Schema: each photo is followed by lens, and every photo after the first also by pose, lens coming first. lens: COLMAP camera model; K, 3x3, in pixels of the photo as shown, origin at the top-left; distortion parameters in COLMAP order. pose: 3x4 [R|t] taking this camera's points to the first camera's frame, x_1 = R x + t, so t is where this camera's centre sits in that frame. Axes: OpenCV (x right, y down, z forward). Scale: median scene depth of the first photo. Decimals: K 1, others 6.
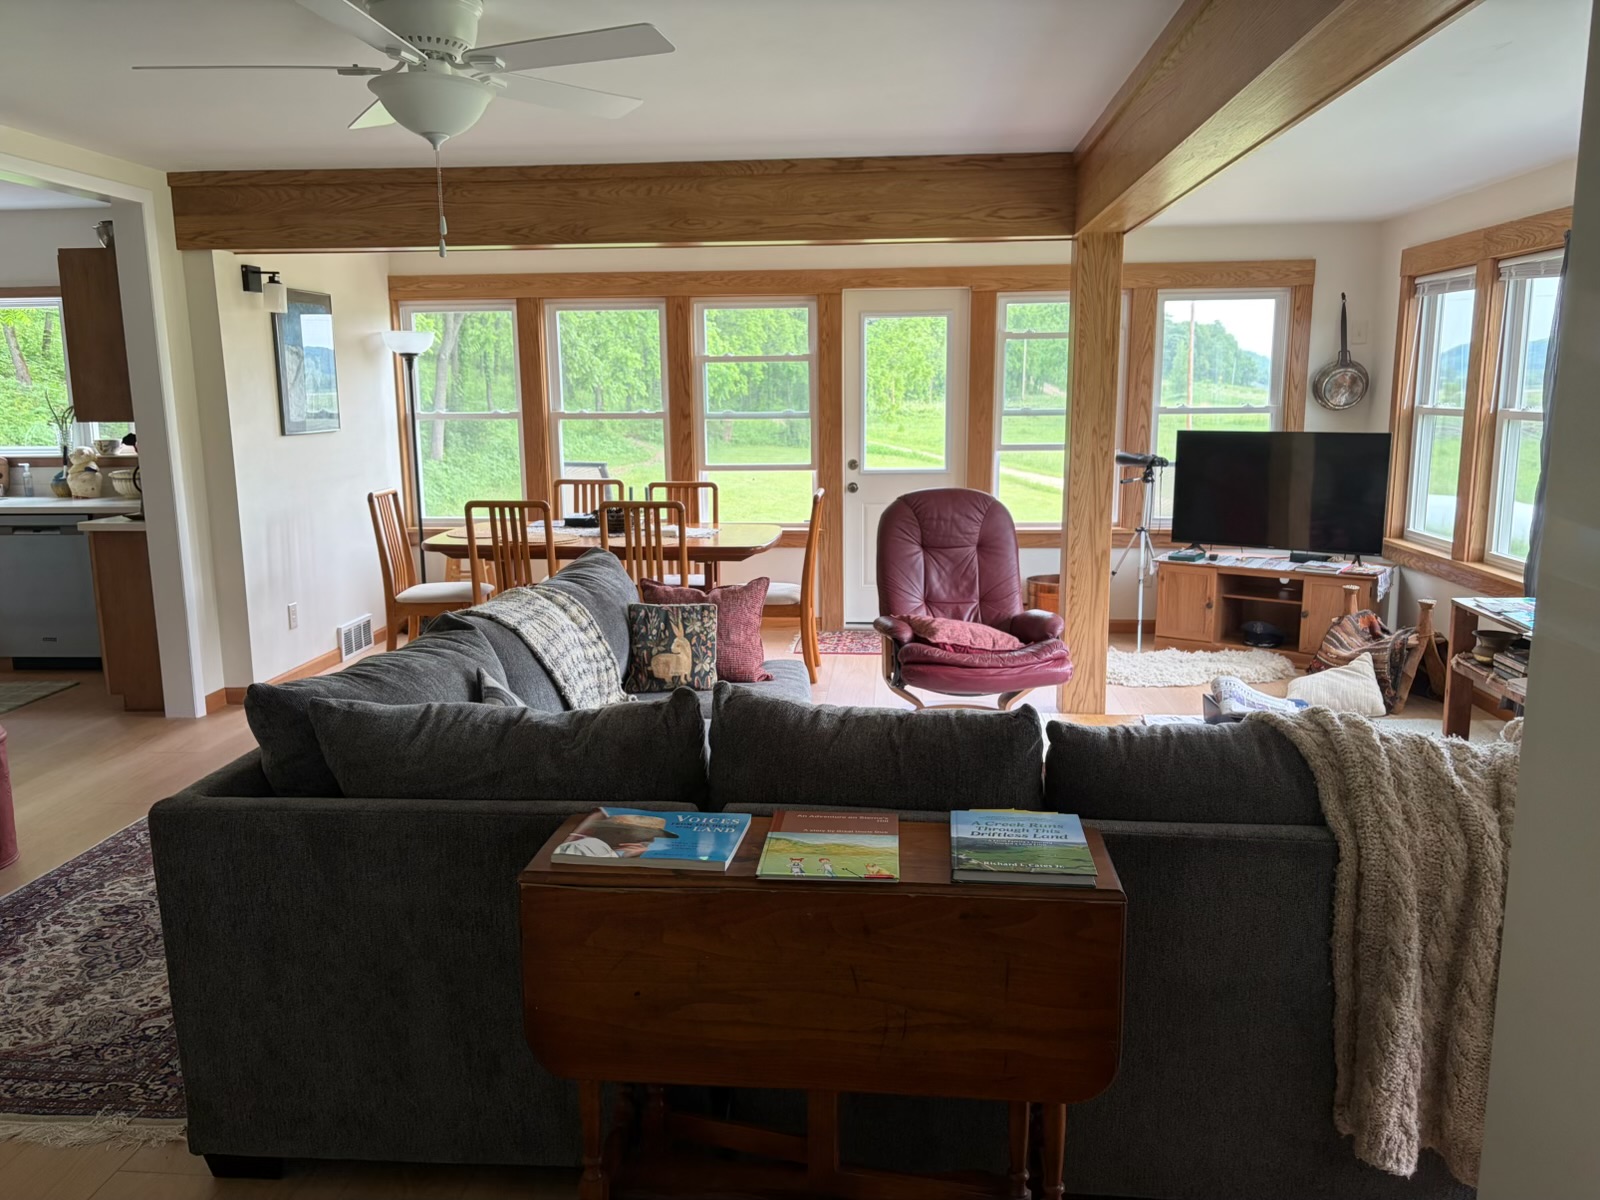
lens RADIAL K [[1213.1, 0, 799.8], [0, 1213.1, 599.7], [0, 0, 1]] dist [0.012857, -0.008422]
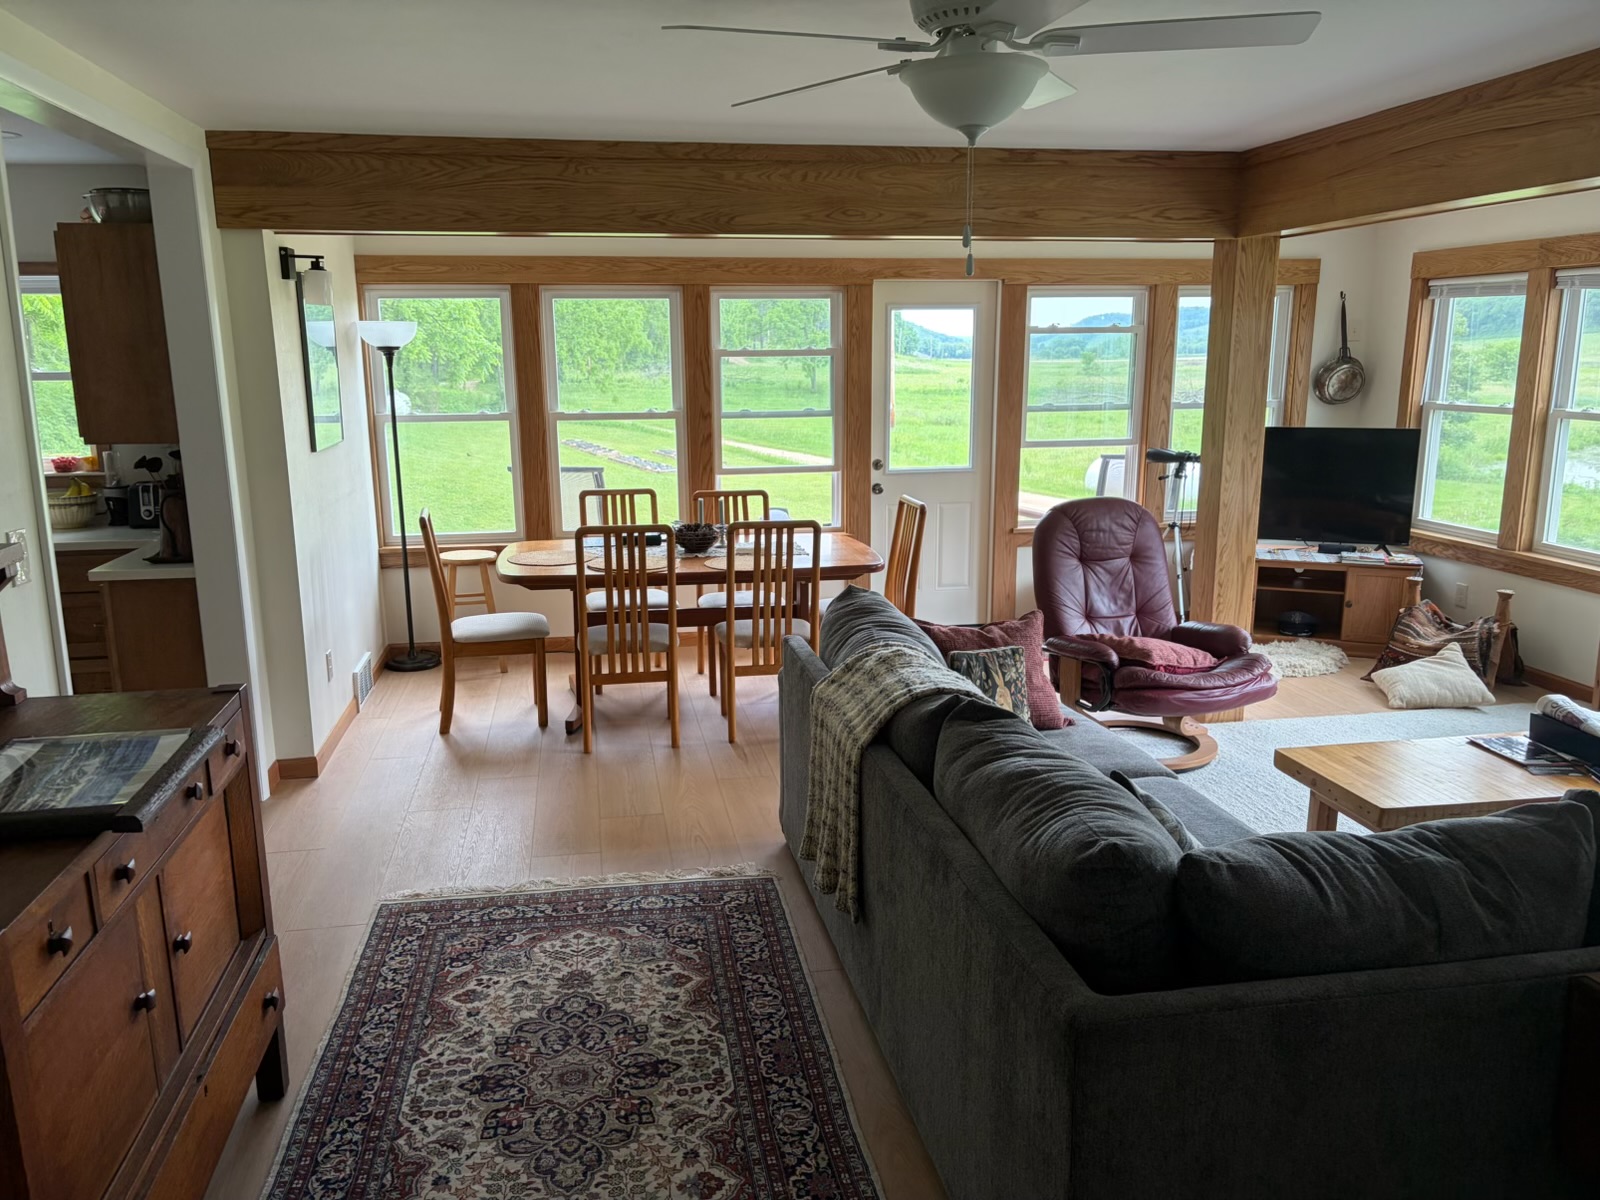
lens RADIAL K [[1213.1, 0, 789.8], [0, 1213.1, 606.6], [0, 0, 1]] dist [0.012857, -0.008422]
pose [[0.969346, -0.049178, 0.240728, -0.347342], [0.041623, 0.998471, 0.036372, -0.050294], [-0.242149, -0.025237, 0.969911, 0.119575]]
